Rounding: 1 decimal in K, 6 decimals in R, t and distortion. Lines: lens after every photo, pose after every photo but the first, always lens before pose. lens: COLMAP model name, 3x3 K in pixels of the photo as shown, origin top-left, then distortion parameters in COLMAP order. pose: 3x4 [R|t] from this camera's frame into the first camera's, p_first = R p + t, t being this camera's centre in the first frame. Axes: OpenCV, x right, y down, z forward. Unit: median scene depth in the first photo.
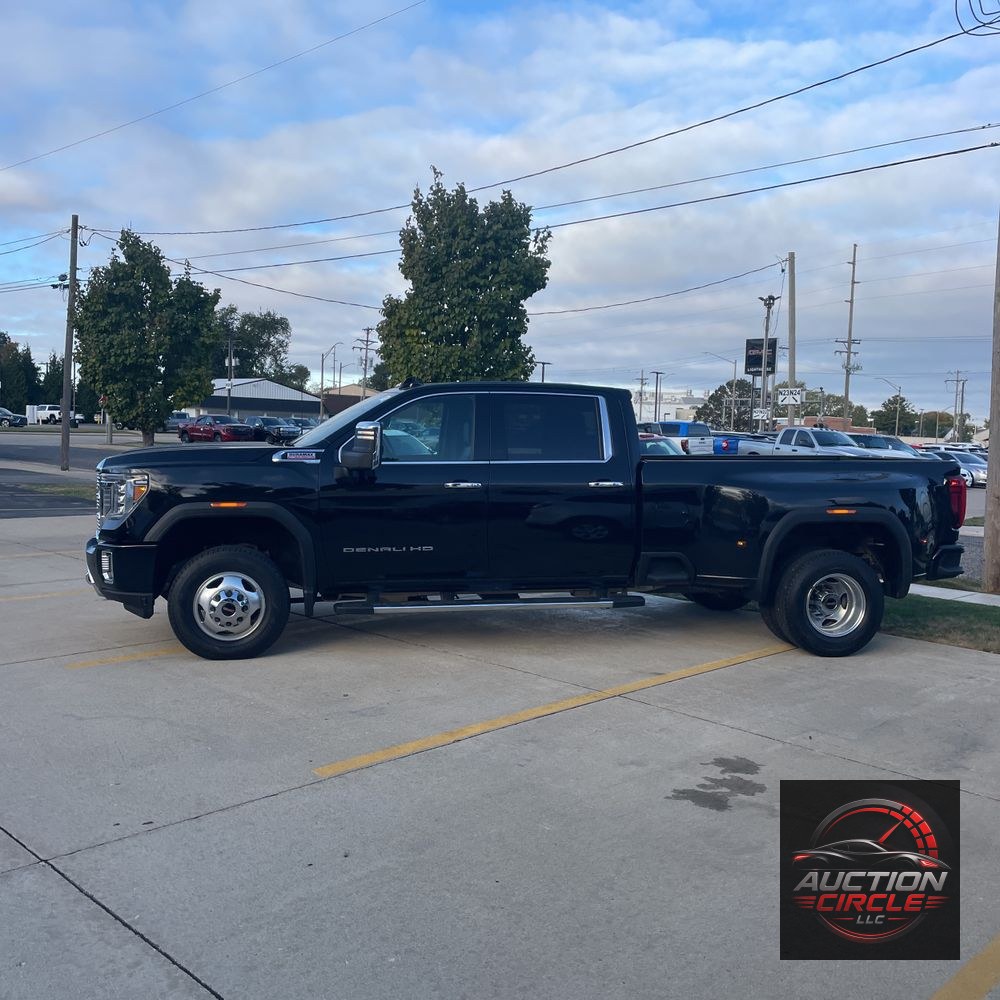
lens RADIAL K [[1001.9, 0, 470.4], [0, 1001.9, 497.9], [0, 0, 1]] dist [0.092250, -0.104670]
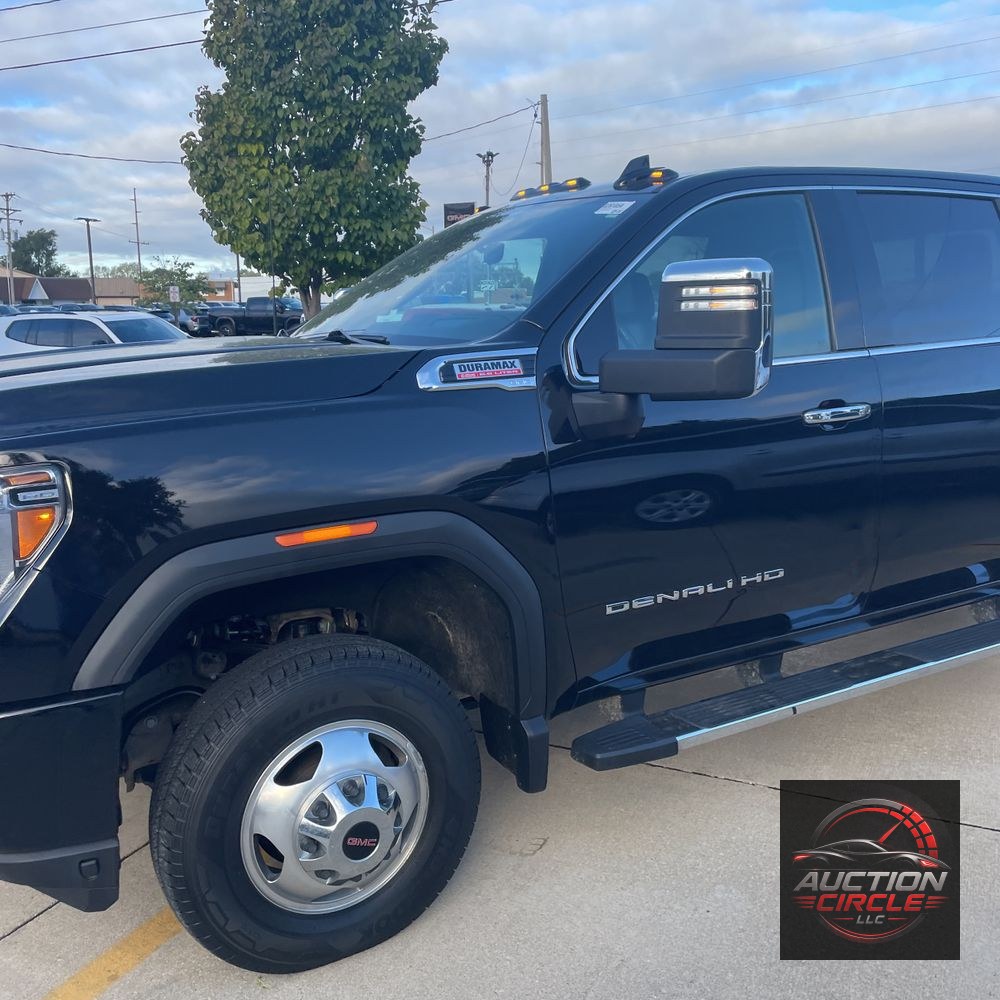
lens RADIAL K [[1001.9, 0, 470.4], [0, 1001.9, 497.9], [0, 0, 1]] dist [0.092250, -0.104670]
pose [[0.945722, -0.103499, 0.308056, -0.151676], [0.065980, 0.989338, 0.129835, -0.022761], [-0.318210, -0.102462, 0.942467, 0.346187]]
